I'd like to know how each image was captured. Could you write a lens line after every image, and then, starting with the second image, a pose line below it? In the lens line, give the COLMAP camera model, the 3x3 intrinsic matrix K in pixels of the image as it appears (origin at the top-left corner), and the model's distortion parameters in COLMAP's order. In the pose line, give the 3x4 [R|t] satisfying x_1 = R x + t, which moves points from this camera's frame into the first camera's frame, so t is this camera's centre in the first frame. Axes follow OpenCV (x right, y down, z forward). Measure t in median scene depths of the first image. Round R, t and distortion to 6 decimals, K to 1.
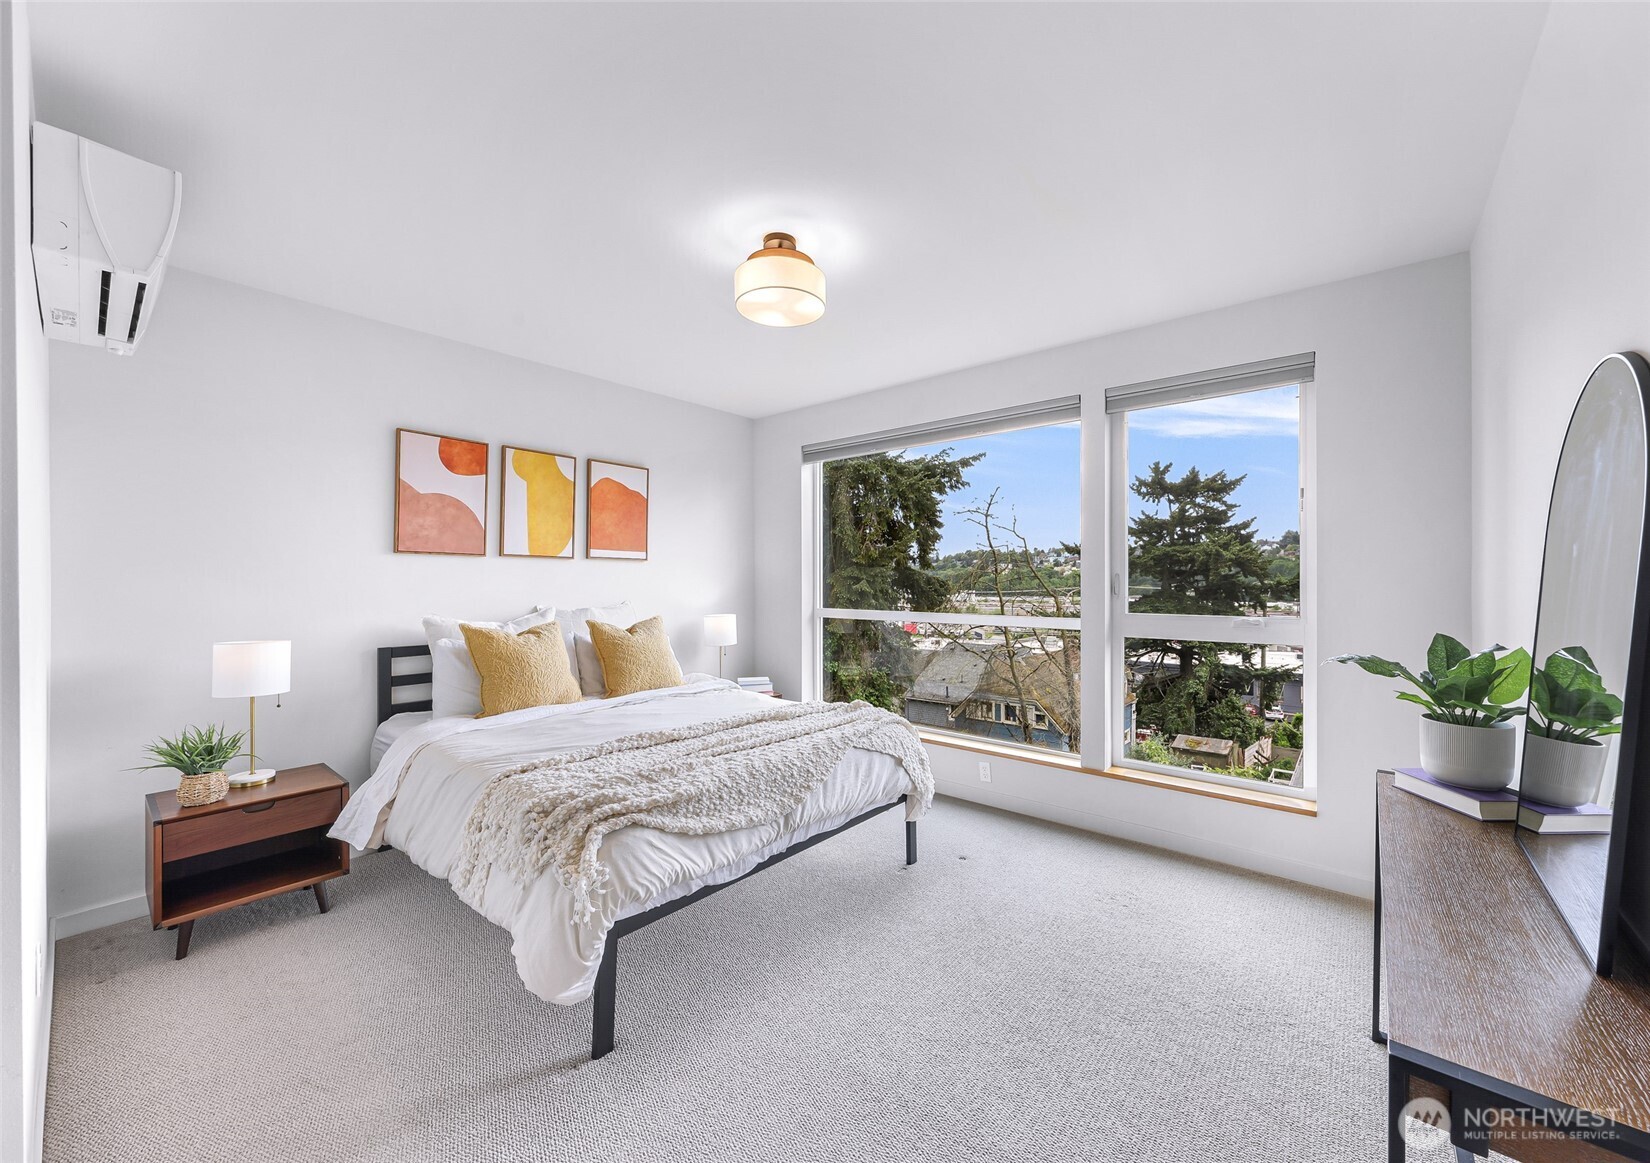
lens RADIAL K [[631.7, 0, 856.0], [0, 631.7, 575.7], [0, 0, 1]] dist [0.002814, 0.000020]
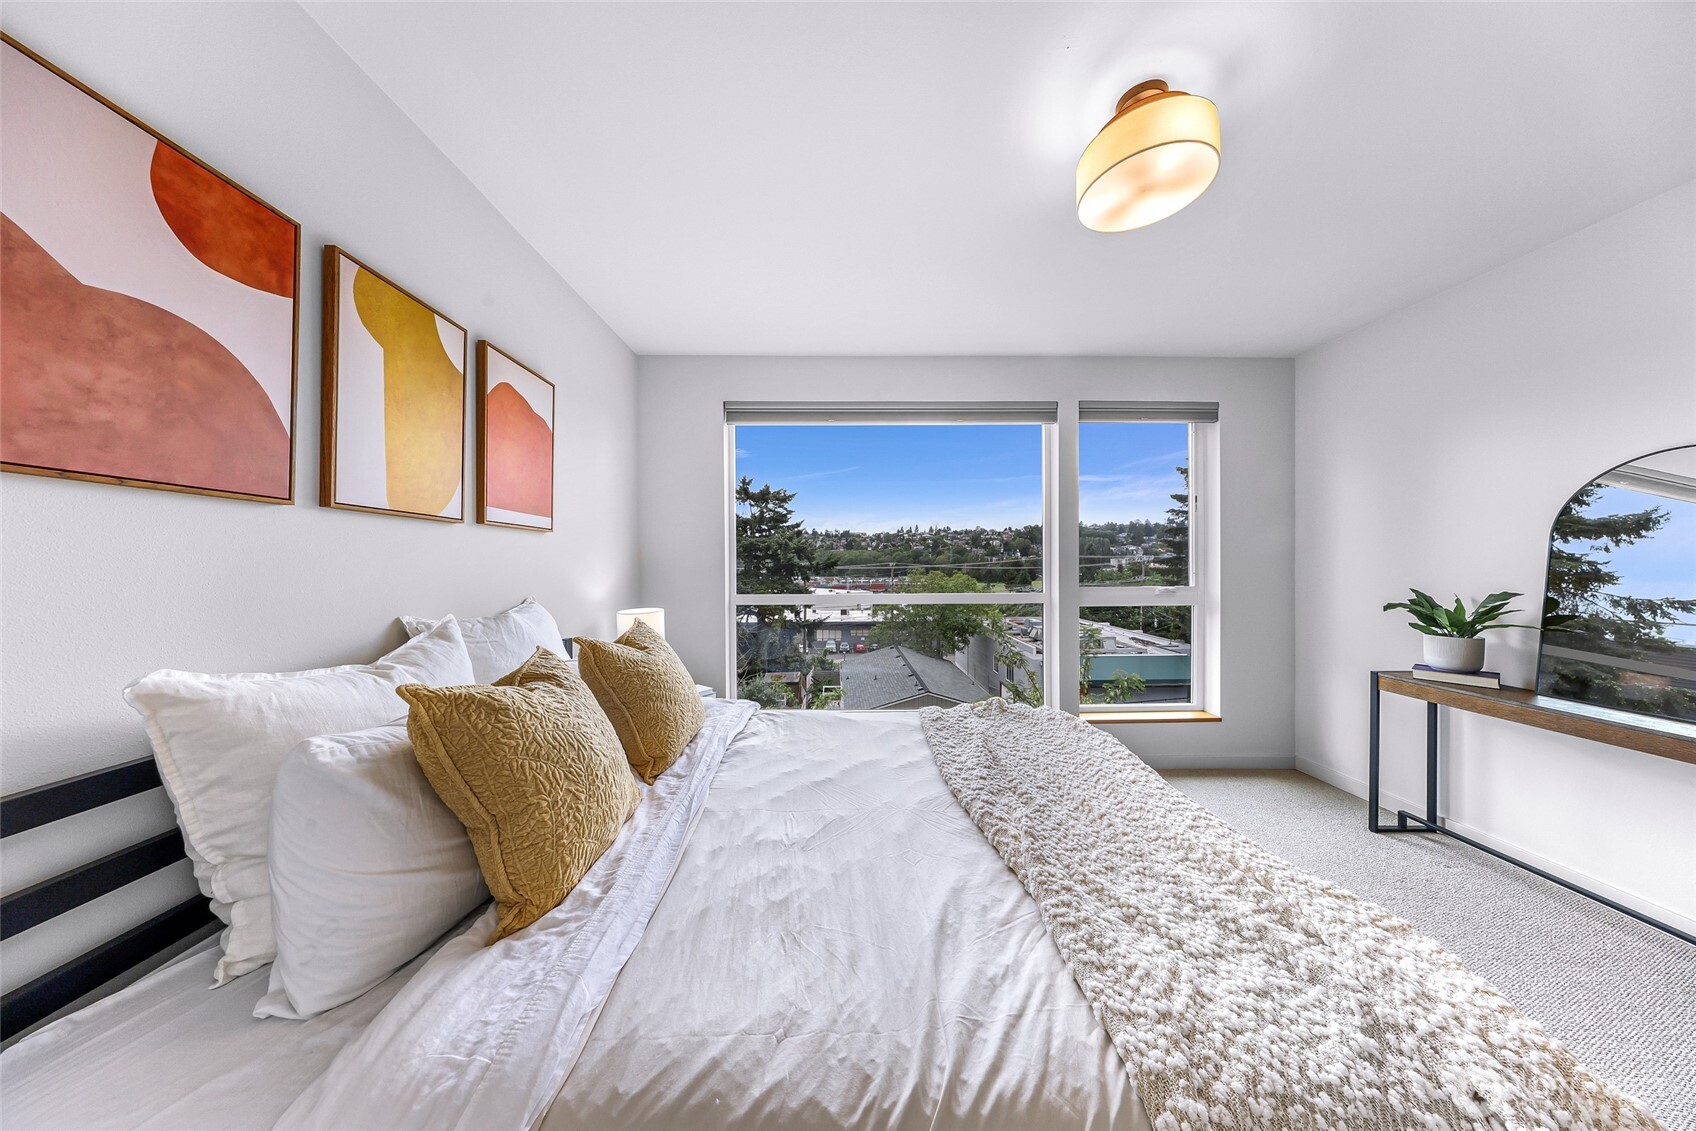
lens RADIAL K [[492.1, 0, 847.2], [0, 492.1, 564.6], [0, 0, 1]] dist [-0.004353, -0.000049]
pose [[0.766722, -0.006470, 0.641947, -0.440889], [-0.000589, 0.999942, 0.010781, 0.003821], [-0.641979, -0.008644, 0.766673, 0.458104]]
